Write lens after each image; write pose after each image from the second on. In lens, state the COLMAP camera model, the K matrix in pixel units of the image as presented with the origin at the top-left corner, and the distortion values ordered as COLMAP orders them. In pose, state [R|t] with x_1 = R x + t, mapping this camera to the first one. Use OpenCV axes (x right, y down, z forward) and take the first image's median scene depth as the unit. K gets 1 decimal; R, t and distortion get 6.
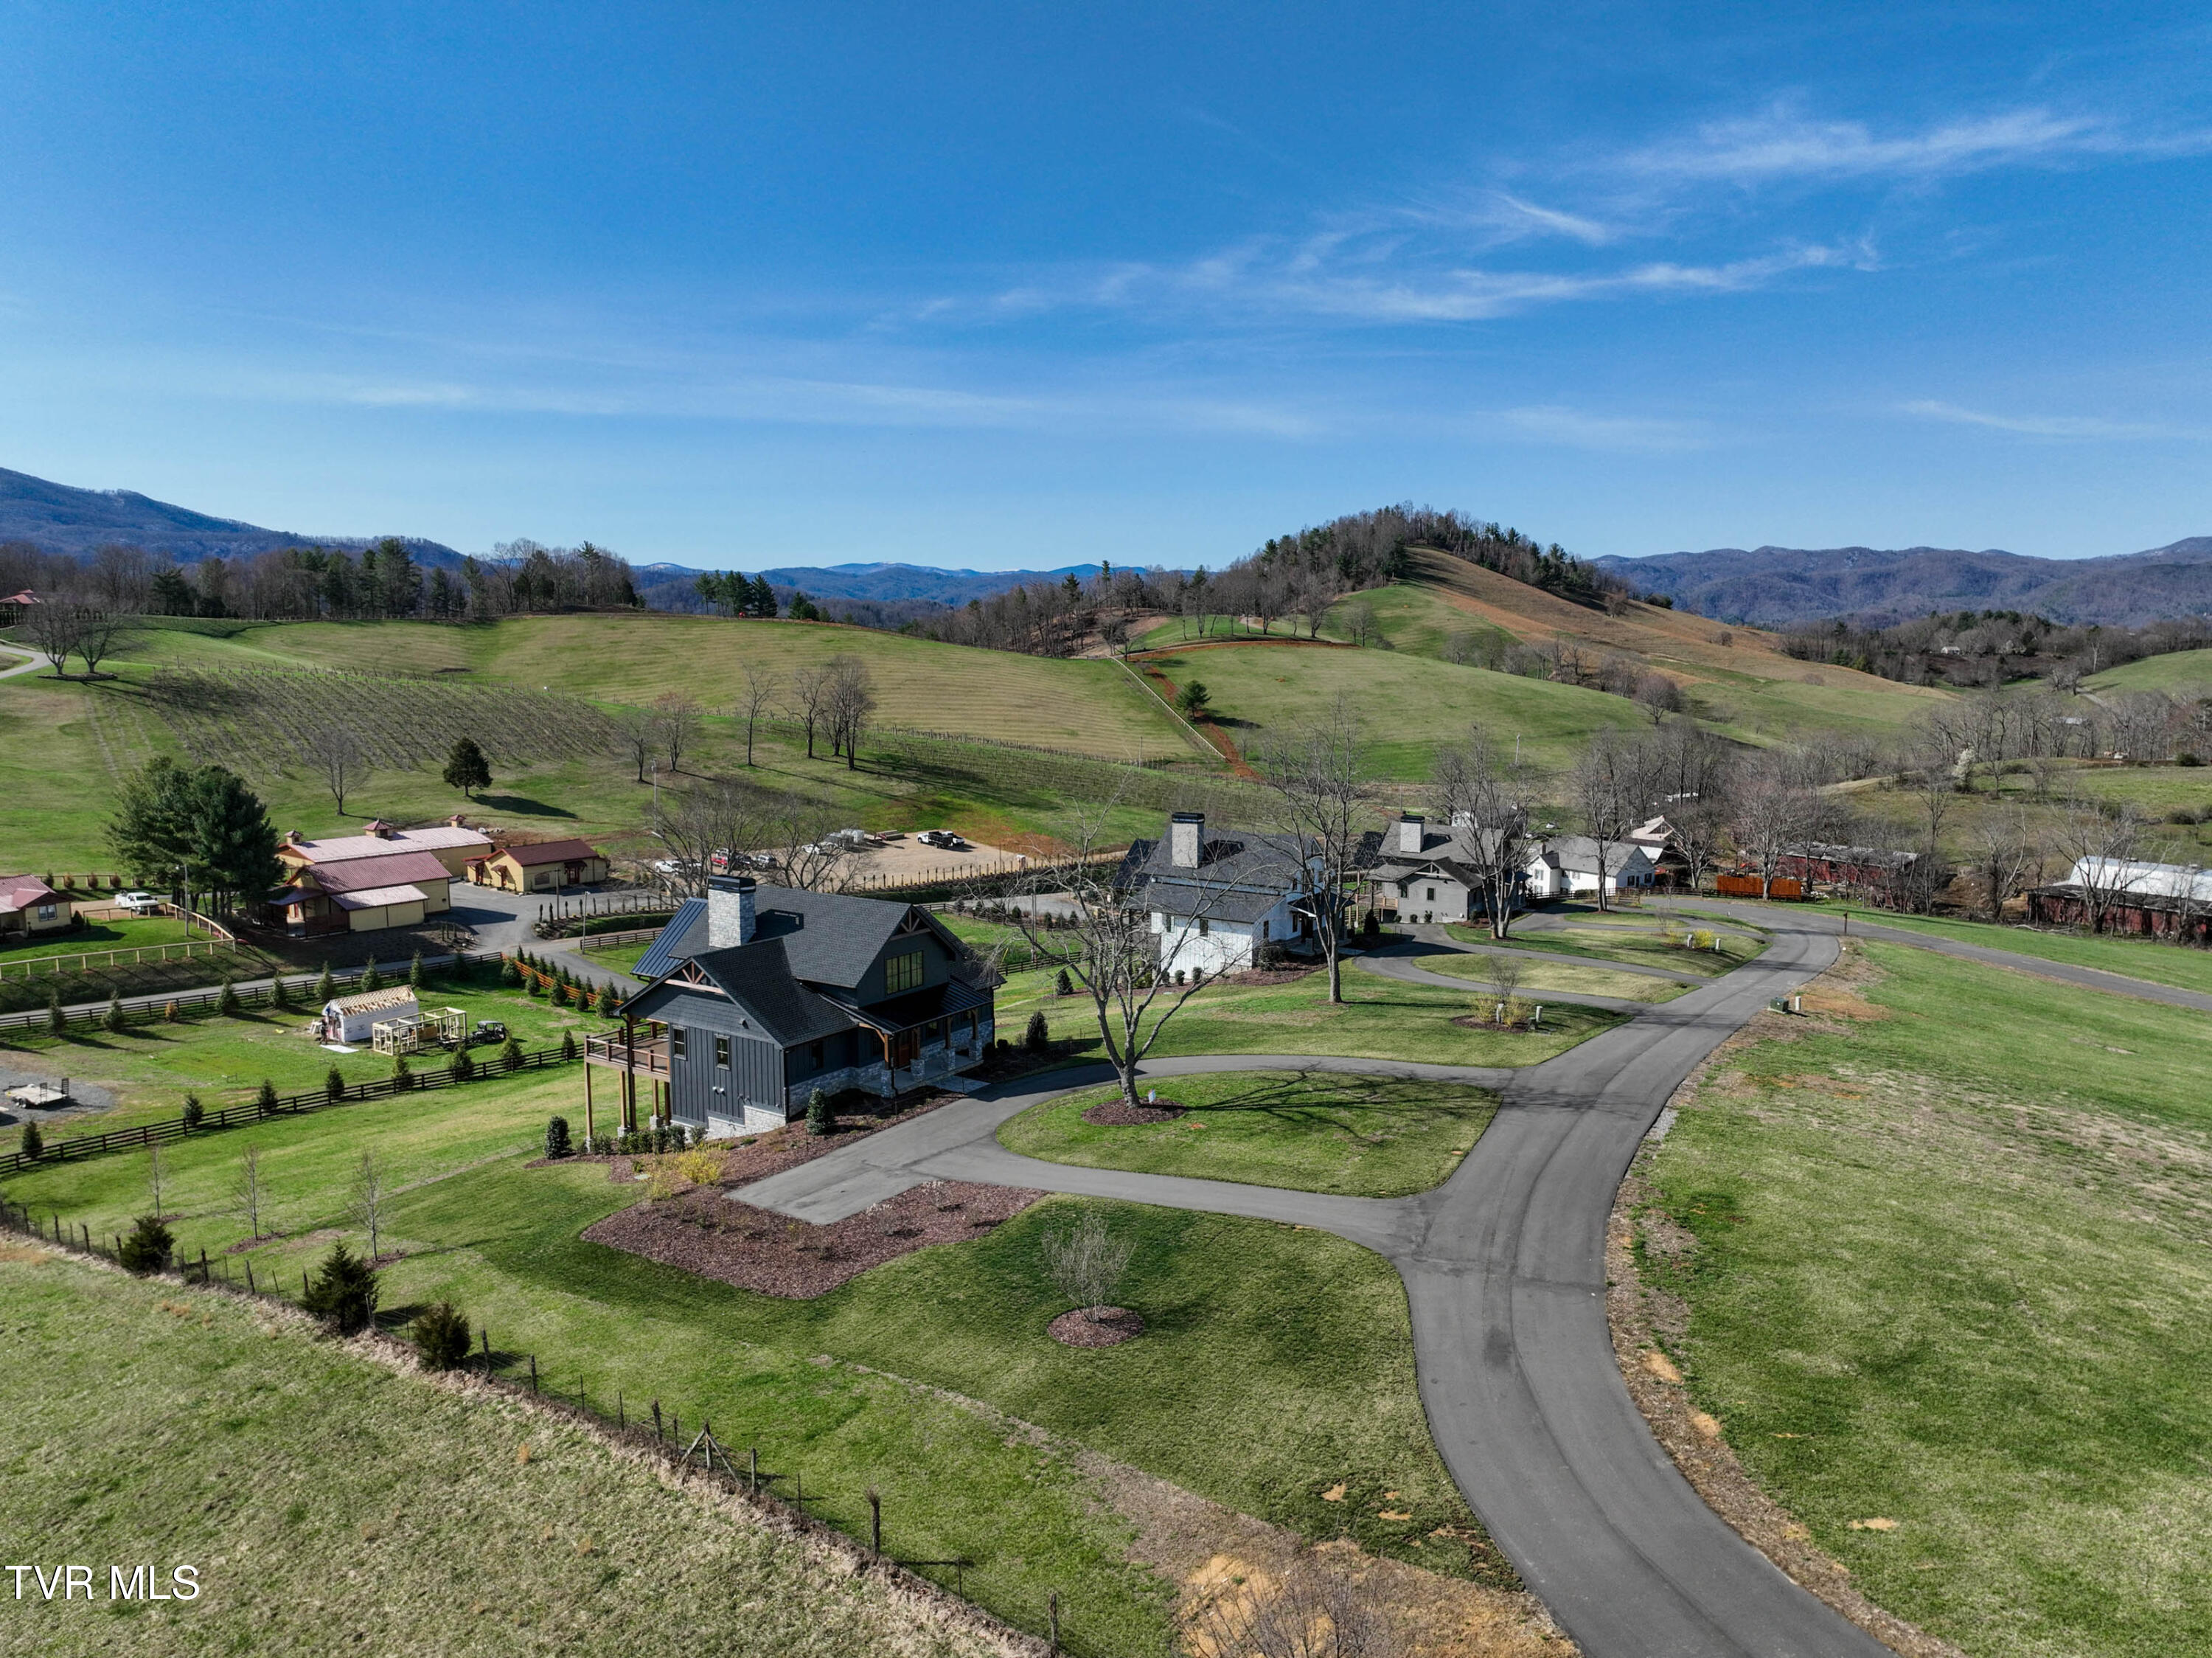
lens RADIAL K [[1550.9, 0, 1117.4], [0, 1550.9, 823.1], [0, 0, 1]] dist [0.003523, 0.005329]
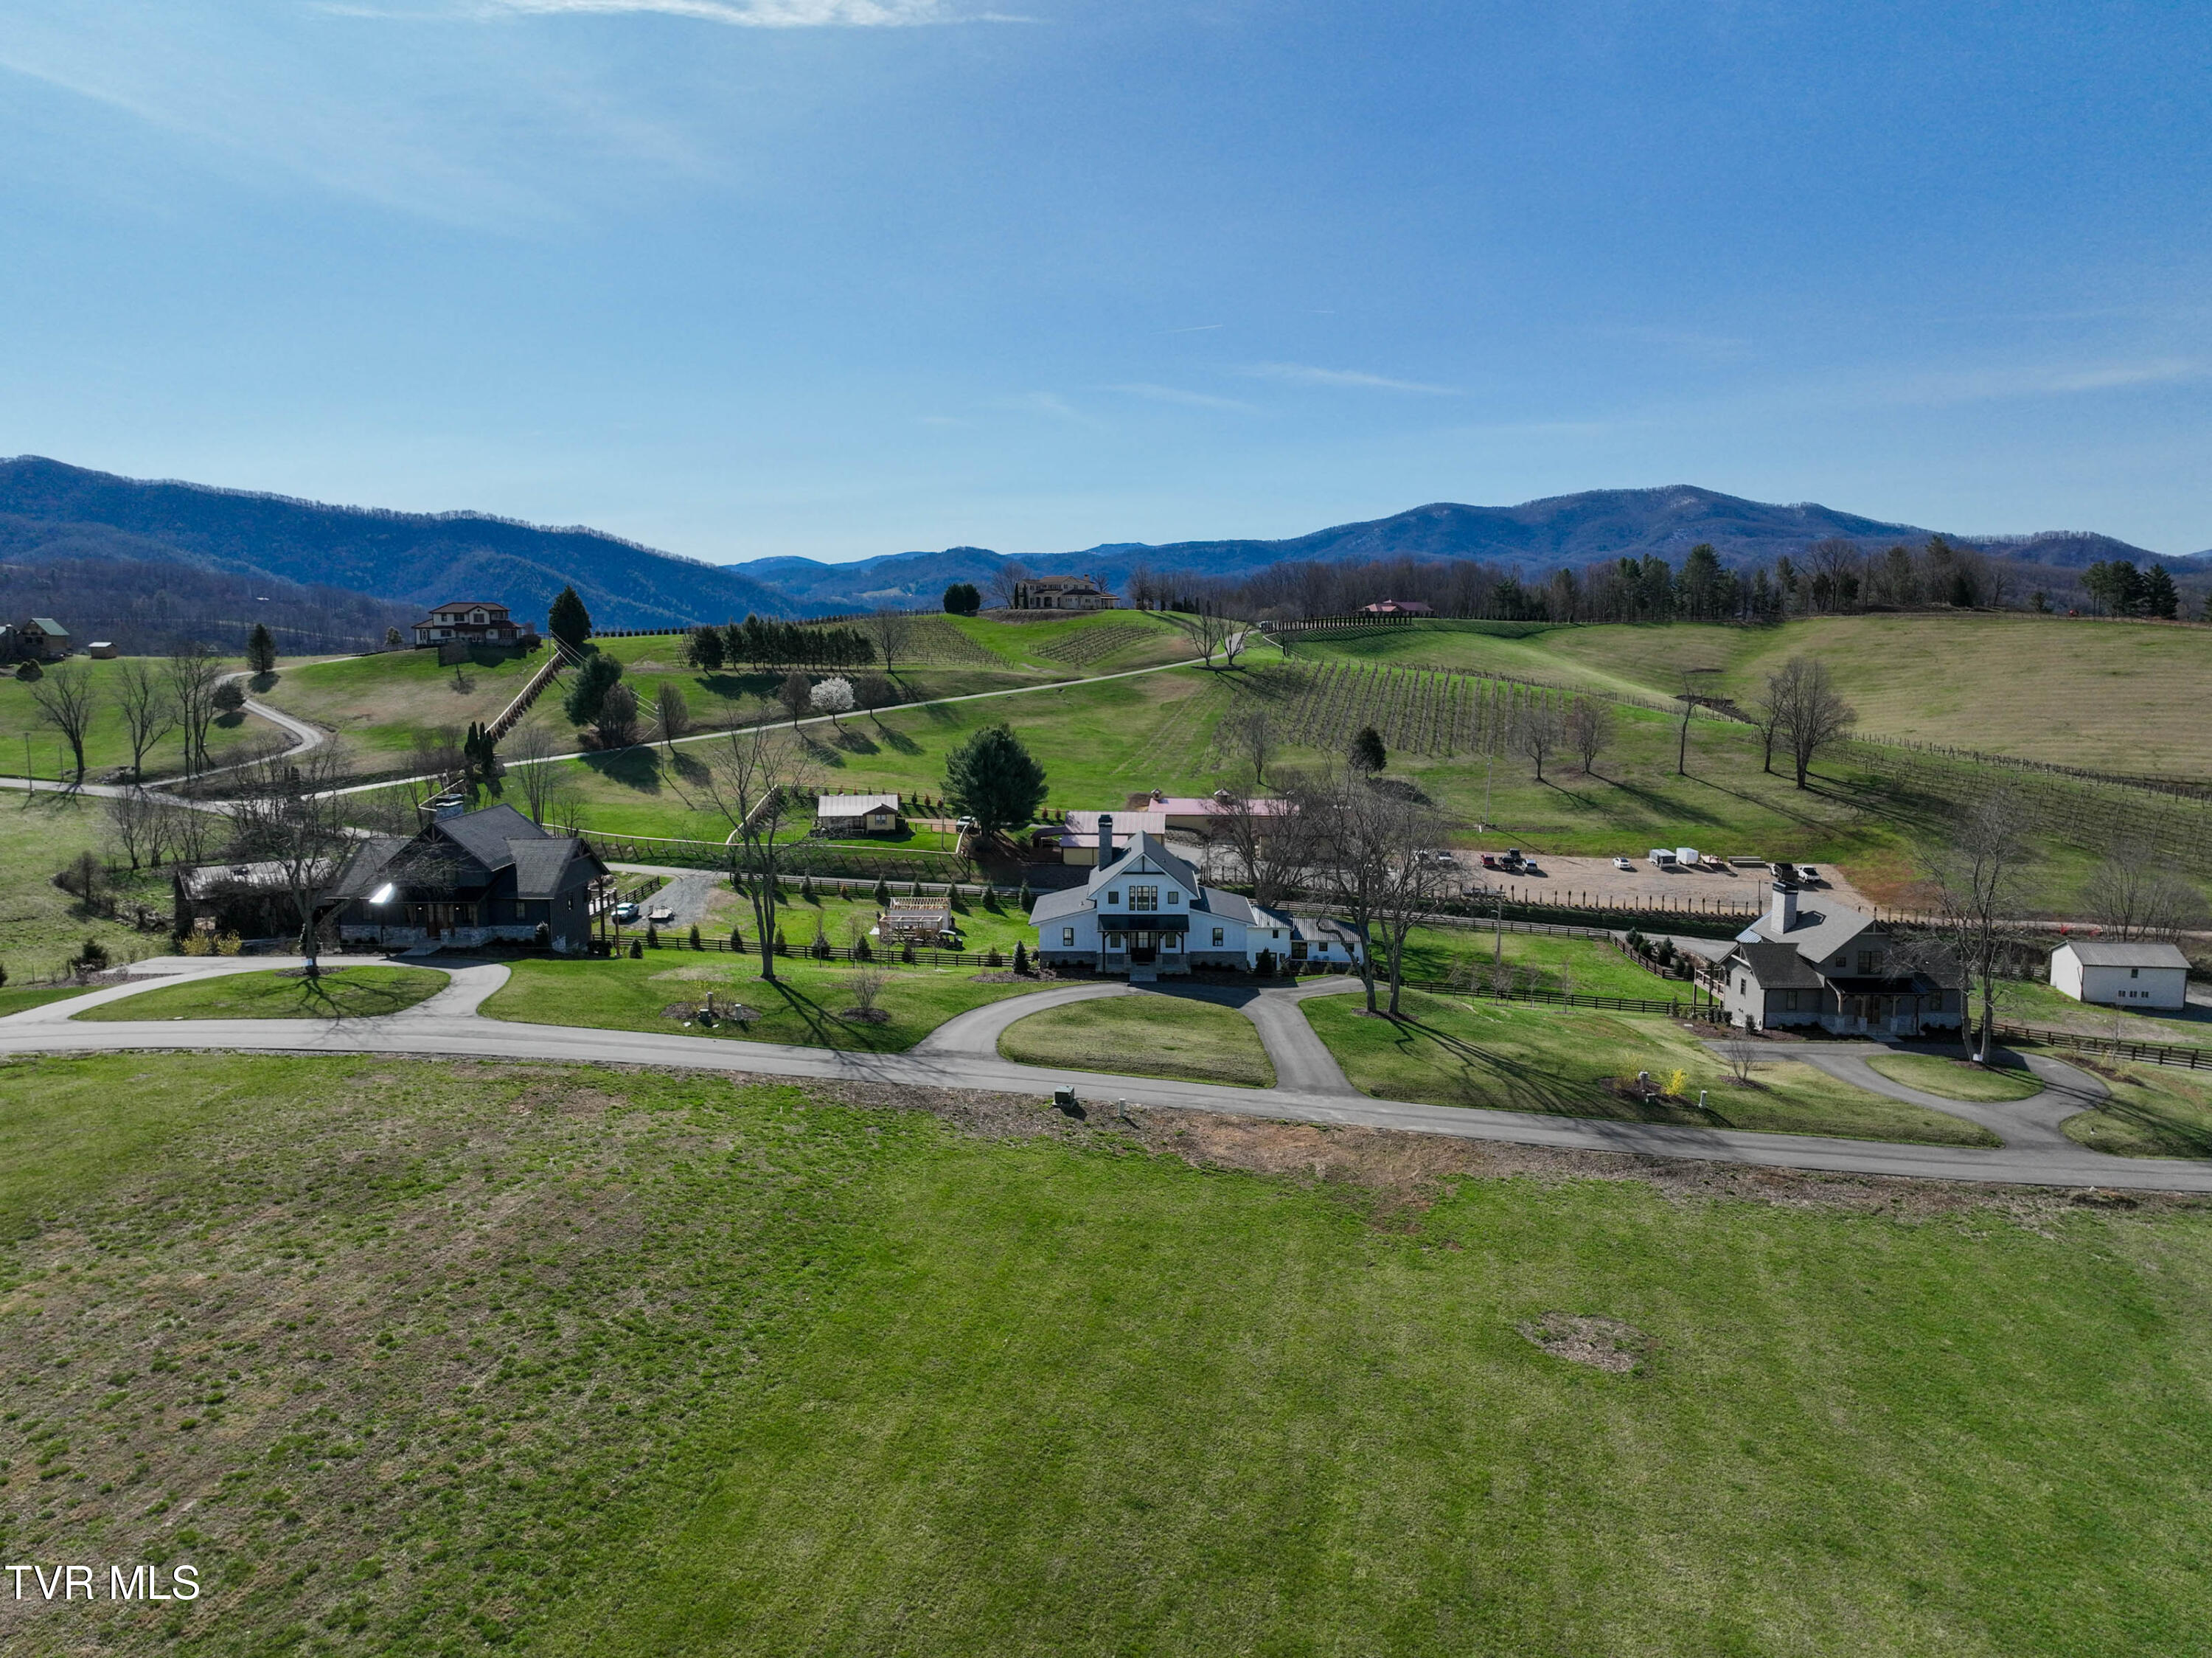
lens RADIAL K [[1550.9, 0, 1117.4], [0, 1550.9, 823.1], [0, 0, 1]] dist [0.003523, 0.005329]
pose [[0.548936, 0.102086, -0.829607, 0.228405], [-0.102585, 0.993239, 0.054343, -0.014818], [0.829546, 0.055275, 0.555697, 0.117526]]
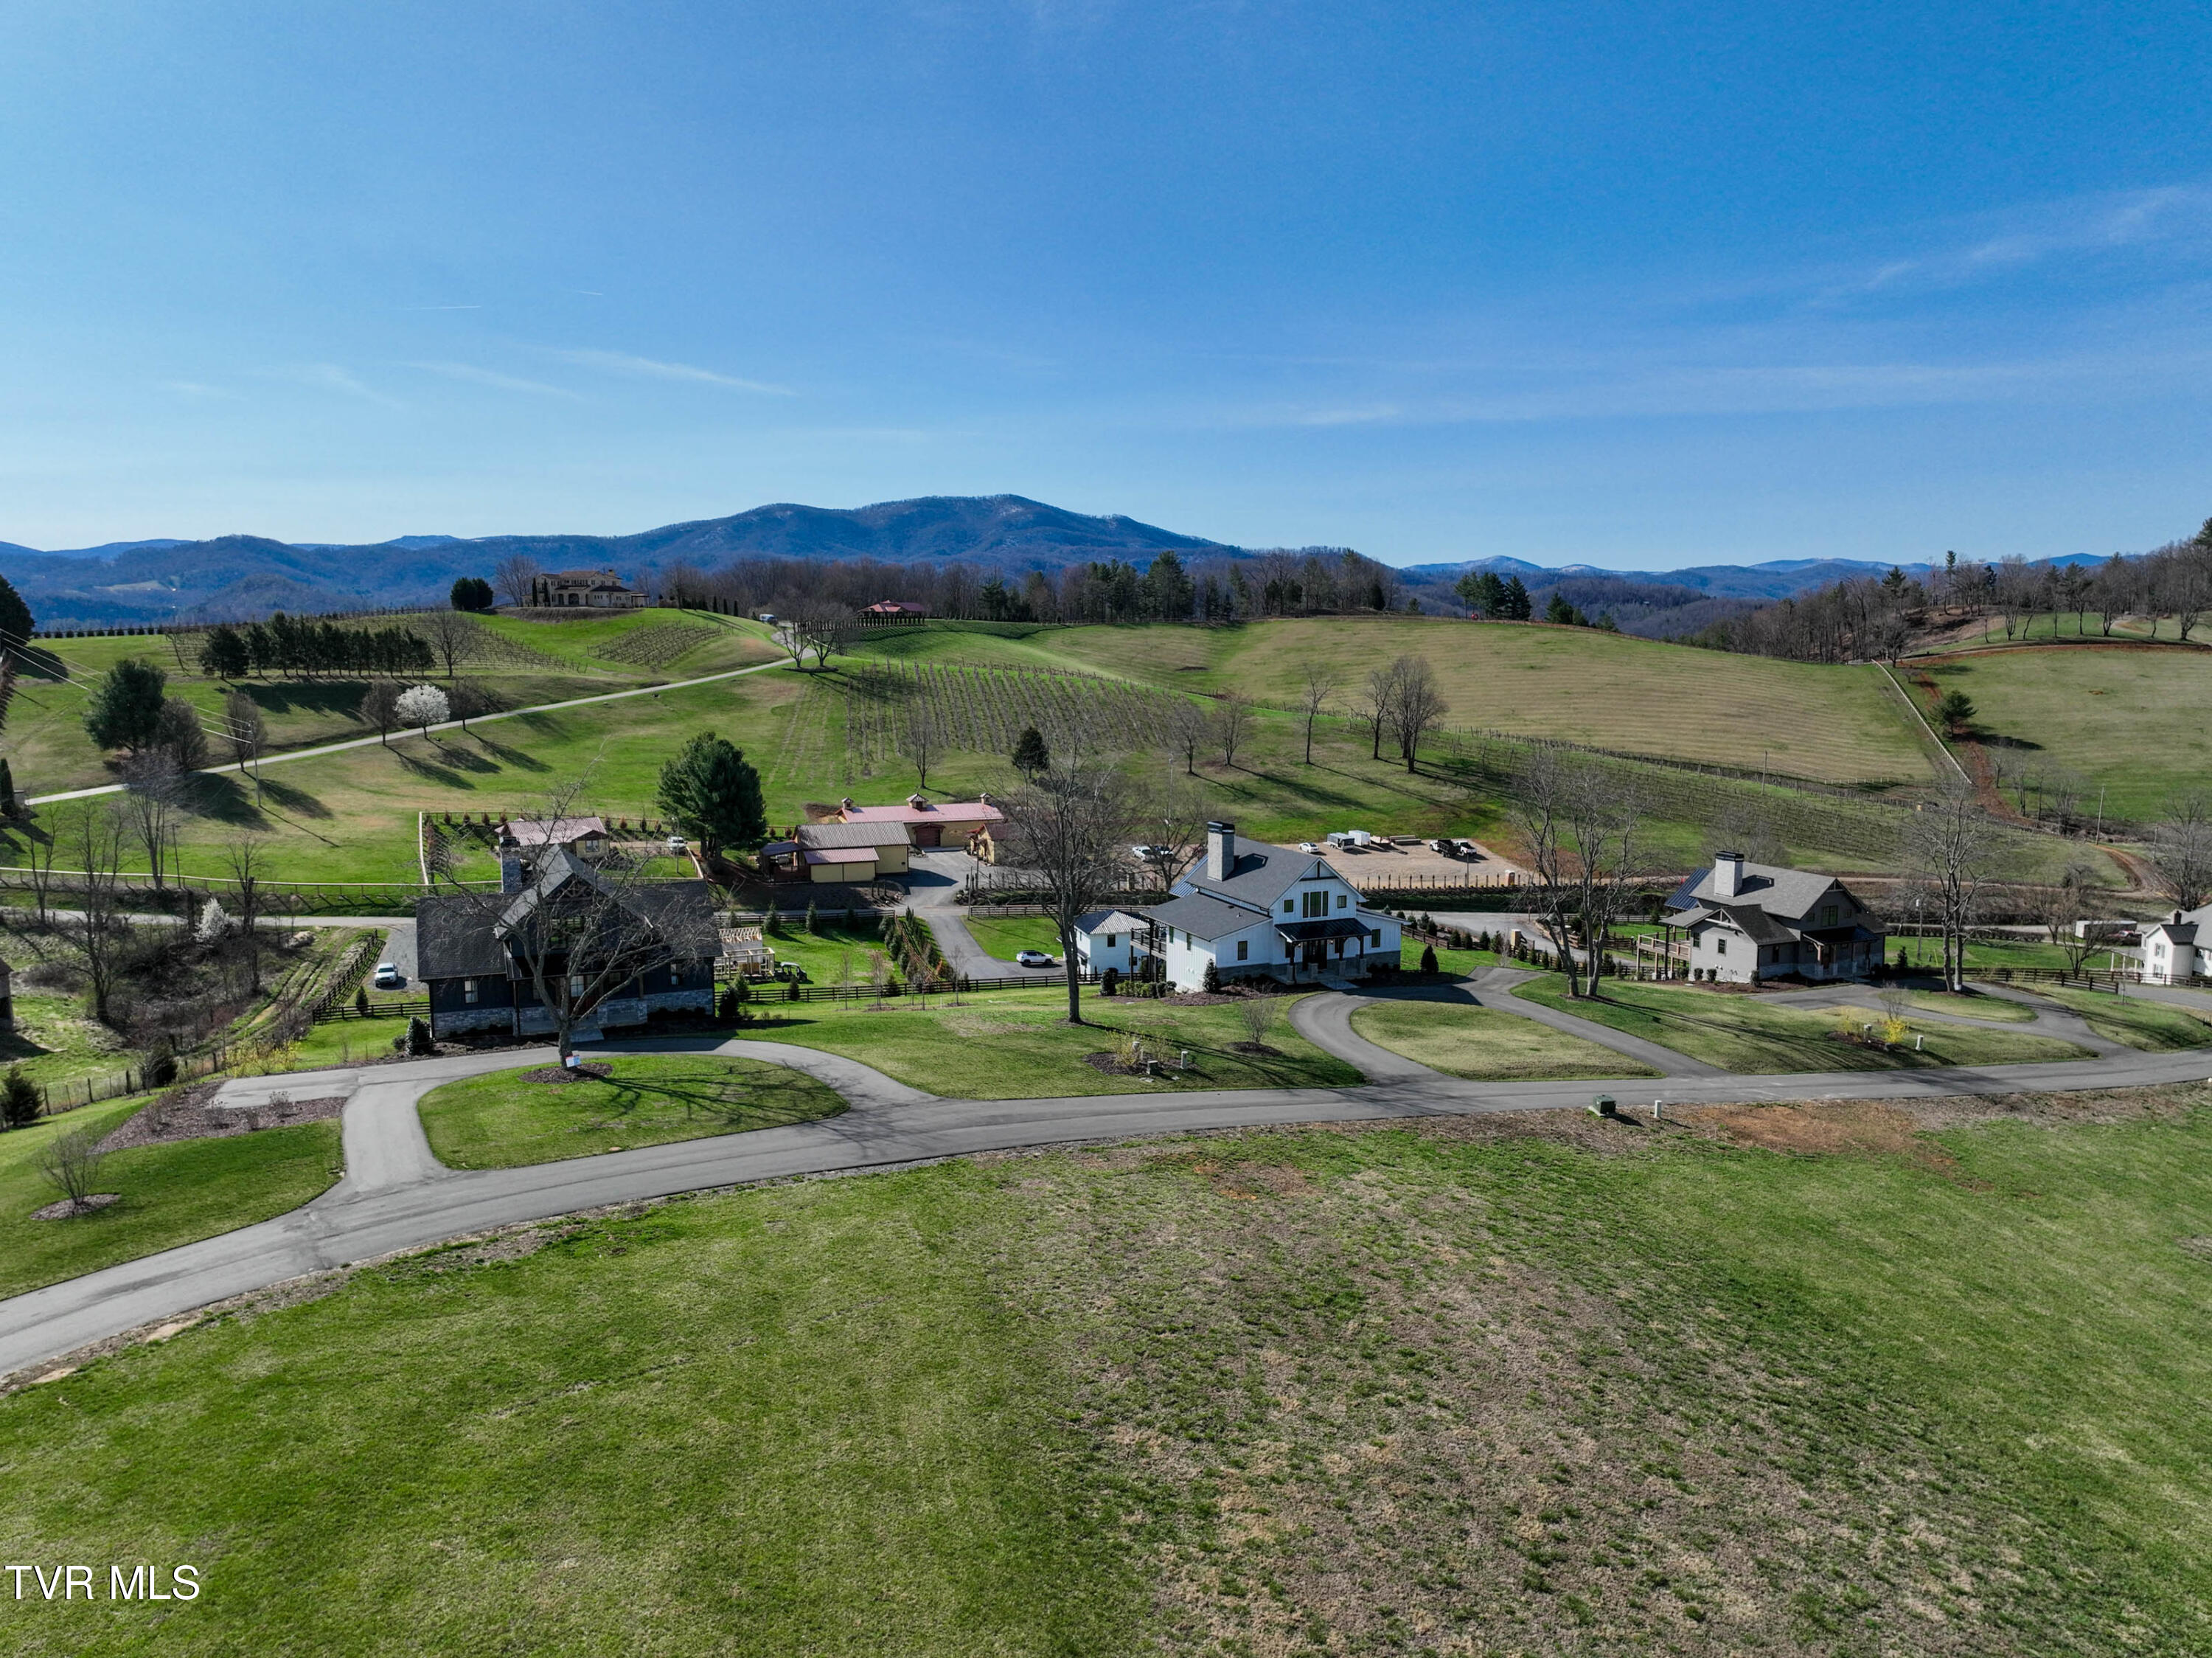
lens RADIAL K [[1550.9, 0, 1117.4], [0, 1550.9, 823.1], [0, 0, 1]] dist [0.003523, 0.005329]
pose [[0.842264, 0.065503, -0.535070, 0.131120], [-0.066065, 0.997650, 0.018136, -0.005072], [0.535001, 0.020074, 0.844613, 0.040680]]
